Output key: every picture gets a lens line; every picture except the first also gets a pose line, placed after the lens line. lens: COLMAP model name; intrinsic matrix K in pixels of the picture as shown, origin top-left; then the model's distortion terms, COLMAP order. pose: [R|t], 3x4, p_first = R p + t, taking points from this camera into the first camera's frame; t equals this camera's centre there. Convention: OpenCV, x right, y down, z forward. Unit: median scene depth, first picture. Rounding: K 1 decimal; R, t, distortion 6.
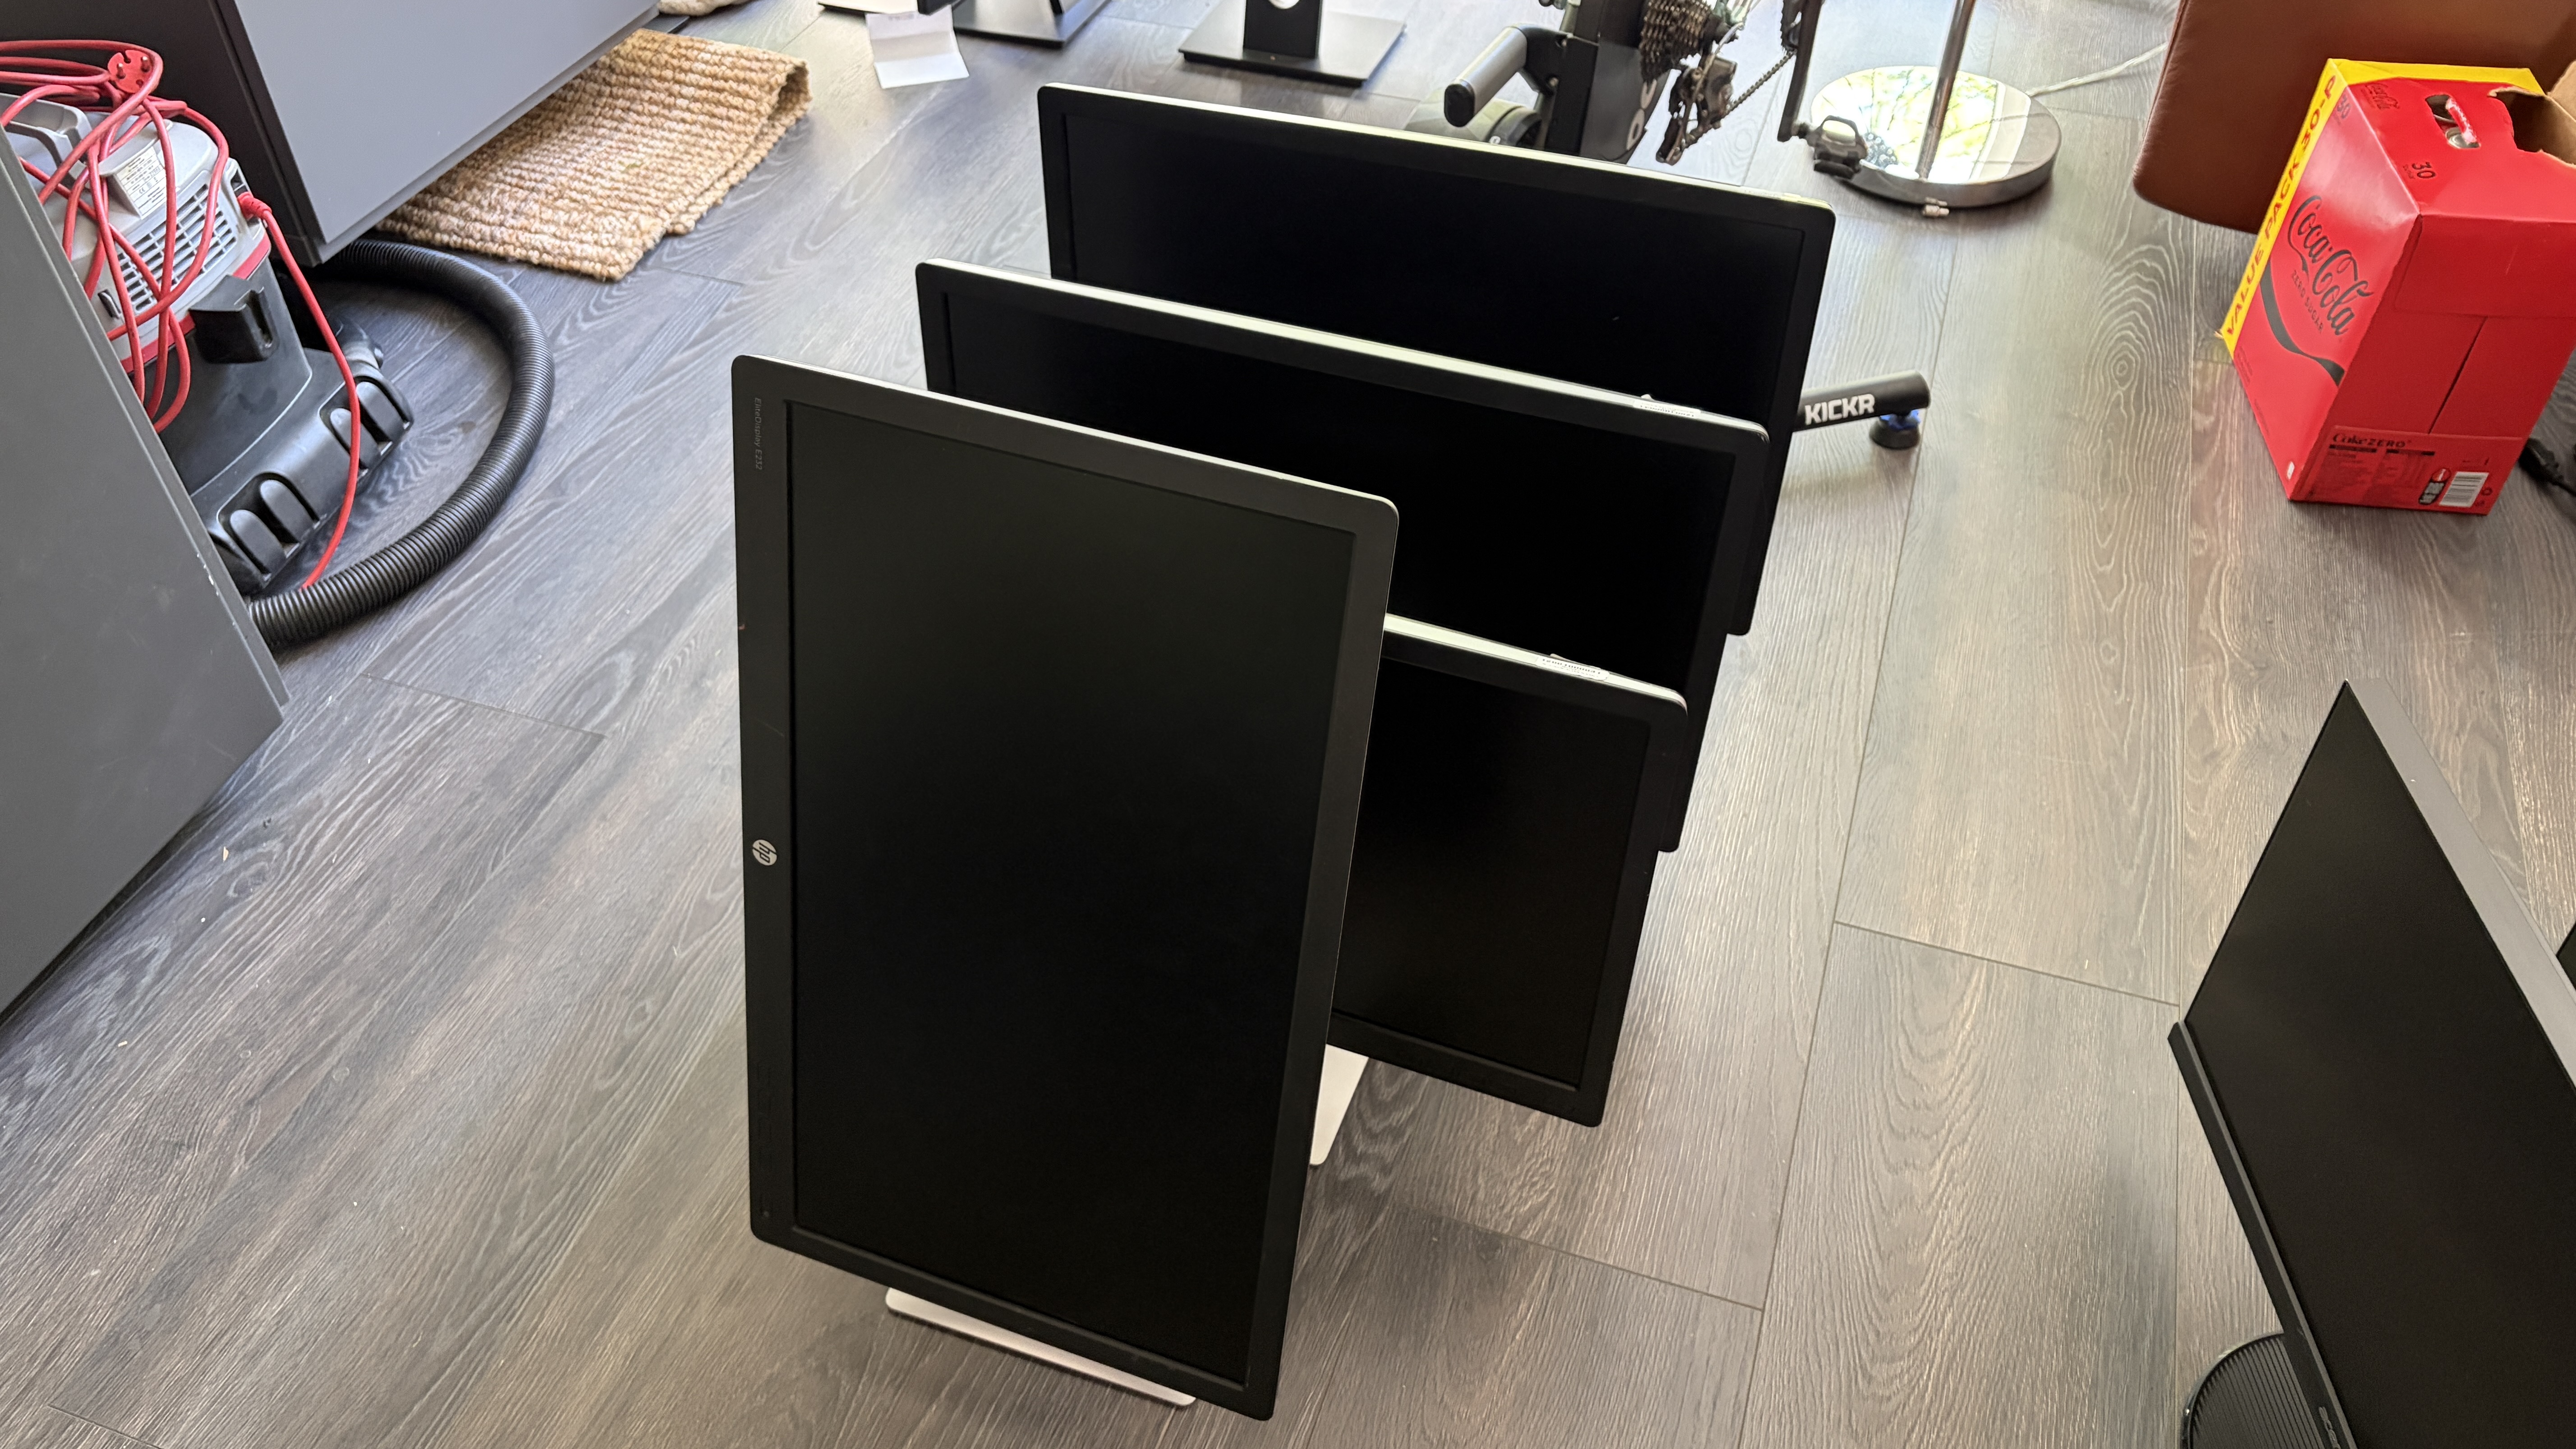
lens RADIAL K [[1968.9, 0, 1279.4], [0, 1968.9, 706.9], [0, 0, 1]] dist [0.047683, -0.050008]
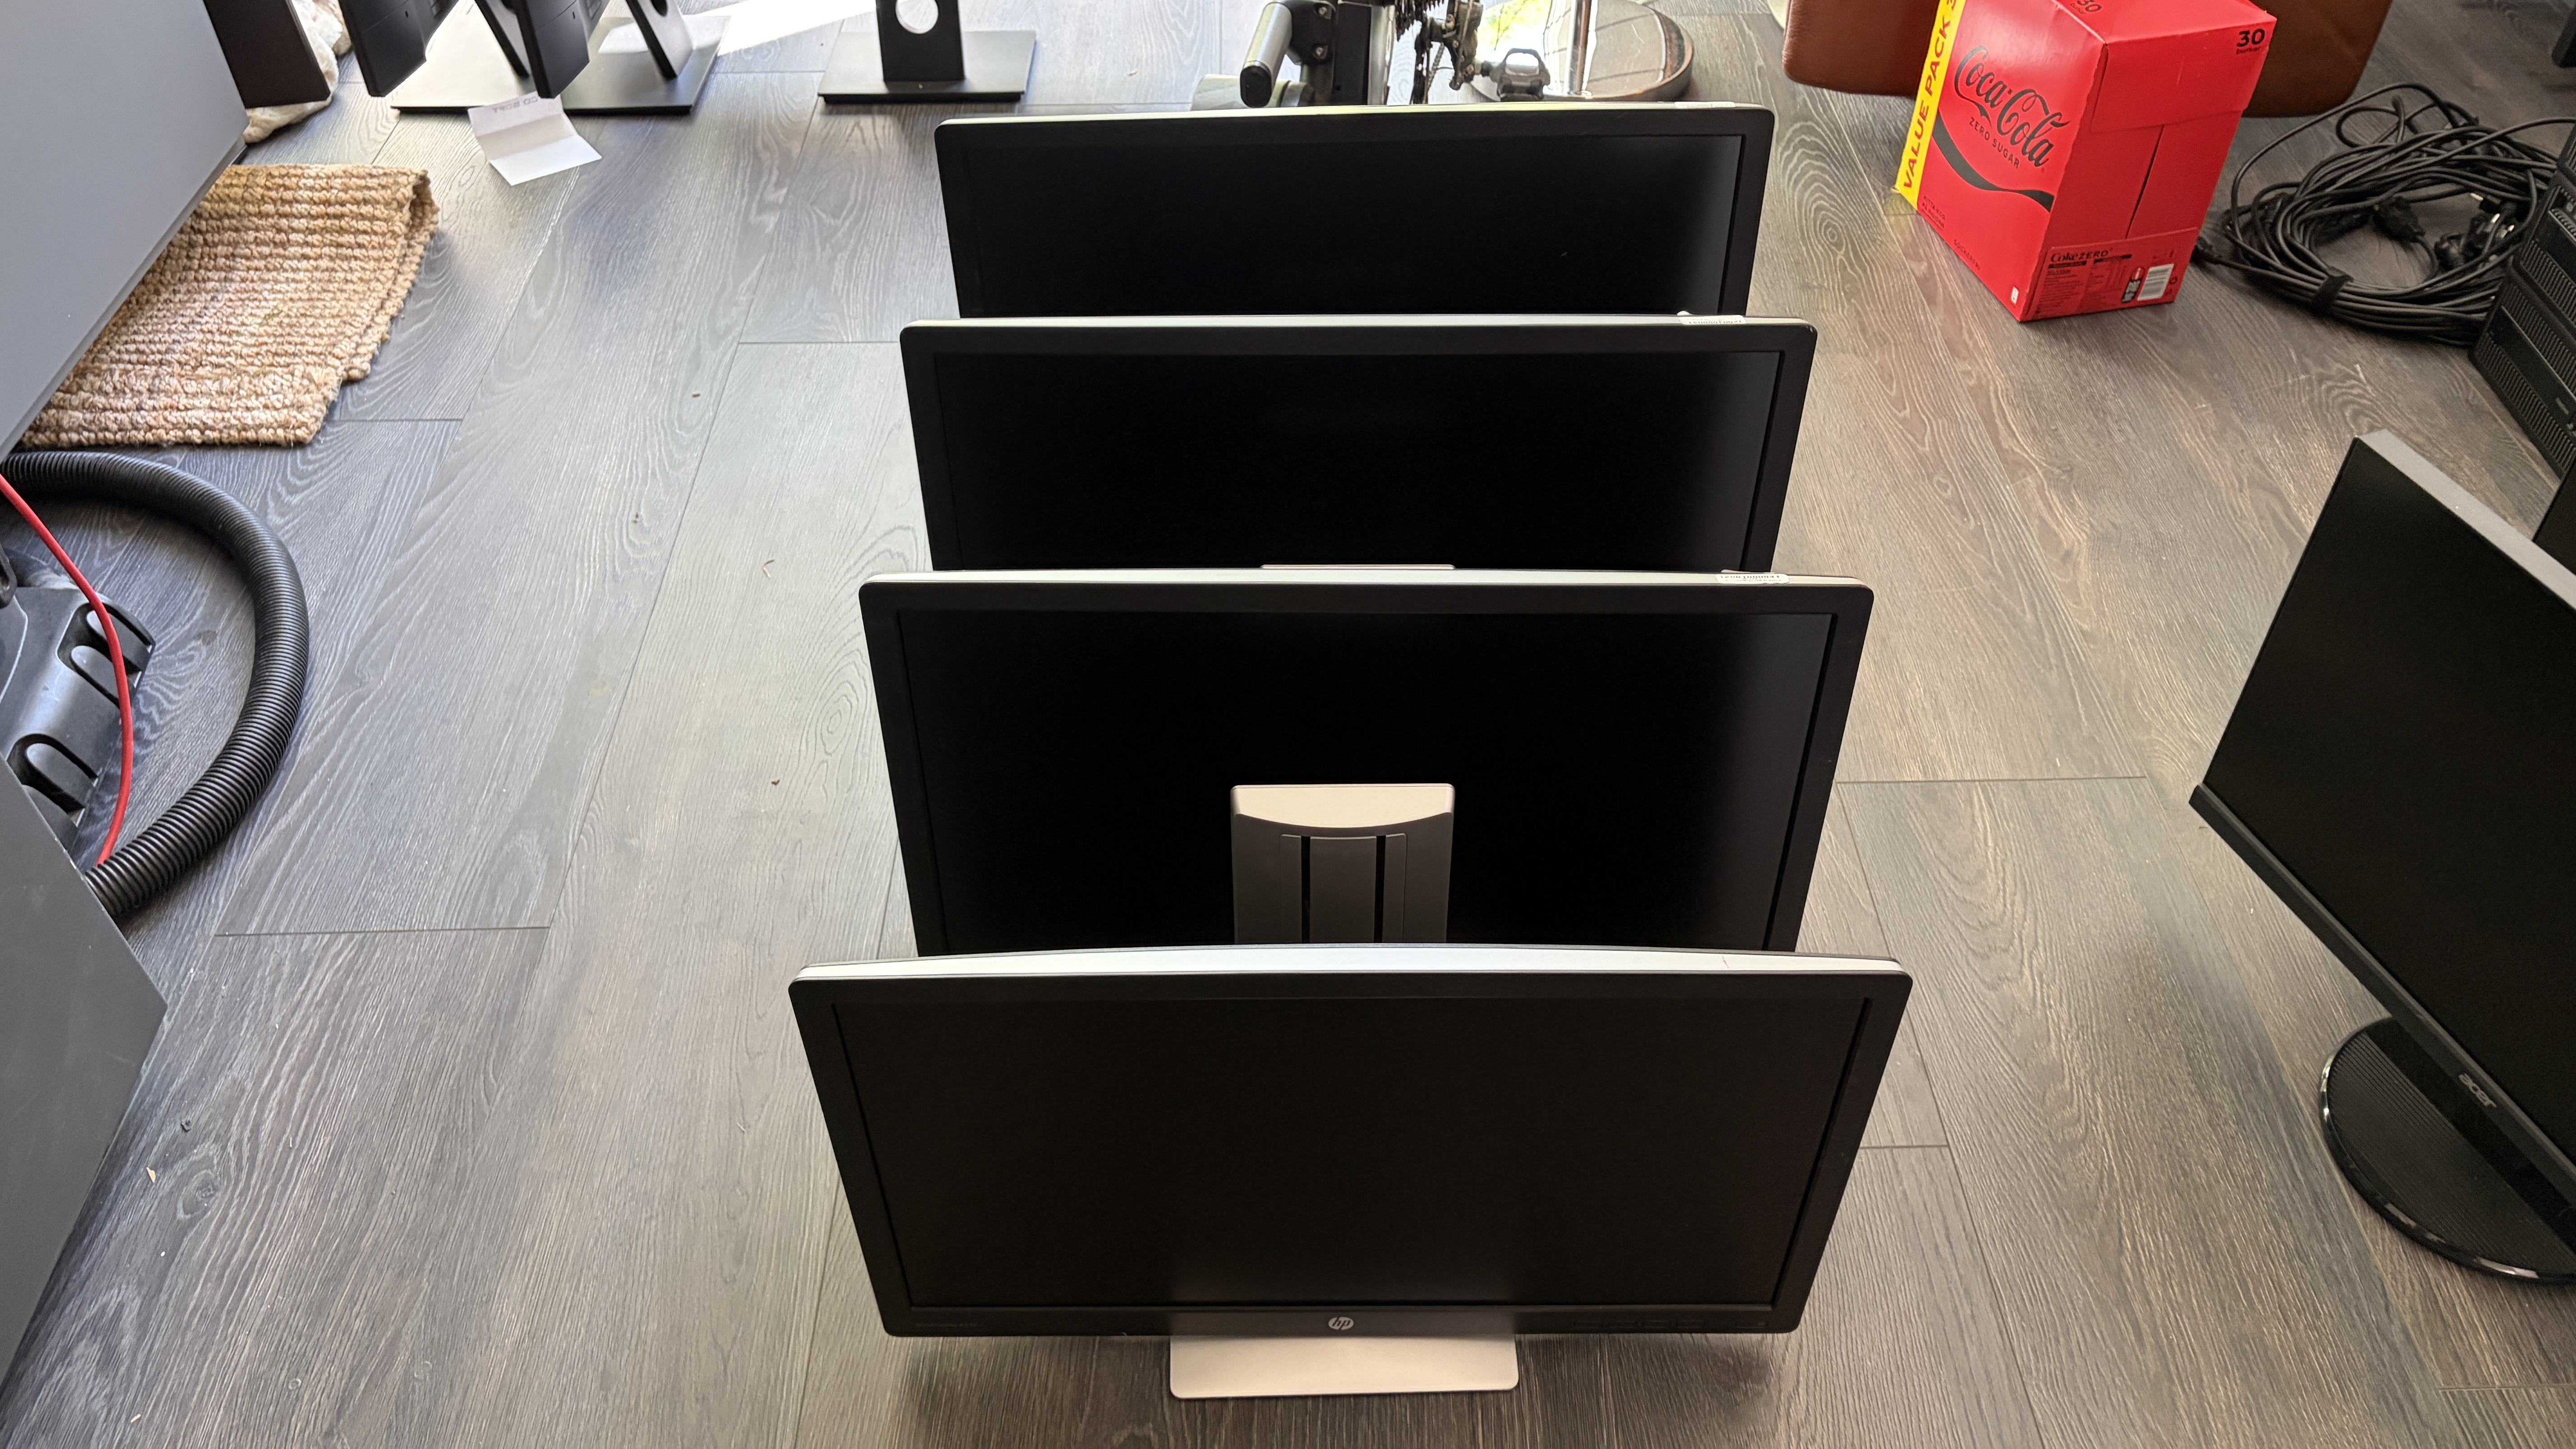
lens RADIAL K [[1968.9, 0, 1270.0], [0, 1968.9, 723.2], [0, 0, 1]] dist [0.047683, -0.050008]
pose [[0.939463, -0.238735, 0.245795, -0.209670], [0.238369, 0.970657, 0.031699, -0.022584], [-0.246151, 0.028810, 0.968803, 0.044305]]
